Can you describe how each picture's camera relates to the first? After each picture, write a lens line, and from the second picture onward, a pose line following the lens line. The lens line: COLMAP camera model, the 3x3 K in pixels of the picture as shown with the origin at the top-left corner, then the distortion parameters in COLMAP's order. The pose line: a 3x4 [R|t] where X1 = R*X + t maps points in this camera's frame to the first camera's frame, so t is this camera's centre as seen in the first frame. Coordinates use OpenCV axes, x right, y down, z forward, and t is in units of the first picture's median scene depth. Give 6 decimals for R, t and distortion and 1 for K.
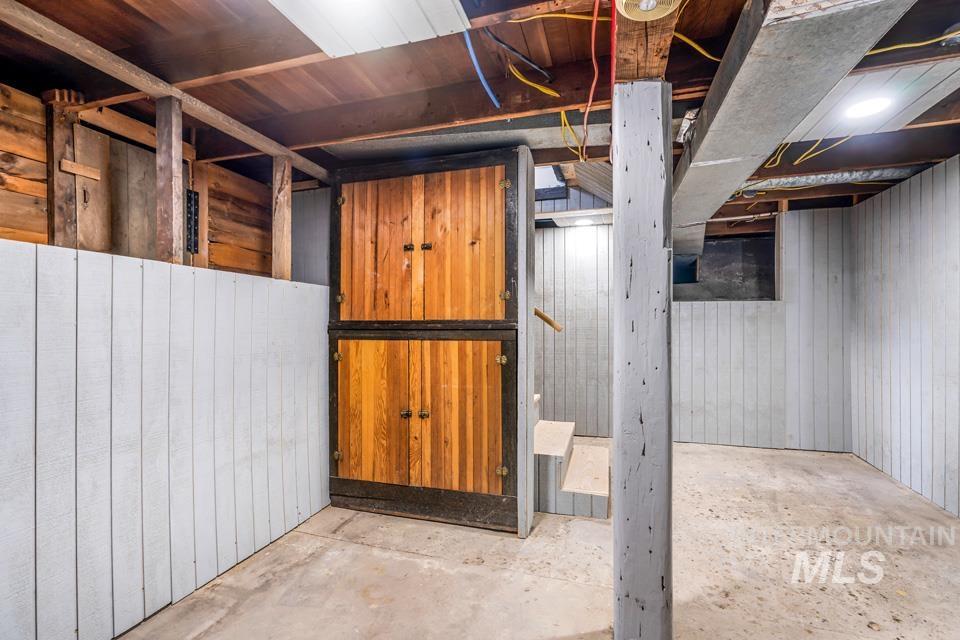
lens RADIAL K [[434.2, 0, 481.1], [0, 434.2, 327.3], [0, 0, 1]] dist [-0.003596, 0.000246]
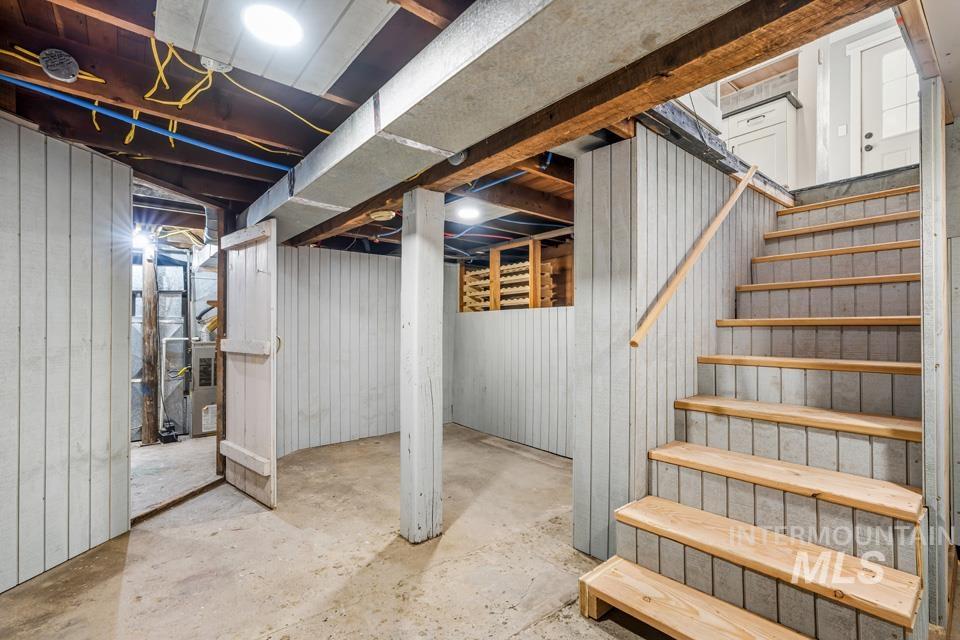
lens RADIAL K [[434.2, 0, 481.1], [0, 434.2, 327.3], [0, 0, 1]] dist [-0.003596, 0.000246]
pose [[-0.540417, -0.006055, -0.841376, 1.253605], [-0.003751, 0.999982, -0.004787, -0.021993], [0.841389, 0.000569, -0.540429, 1.601417]]
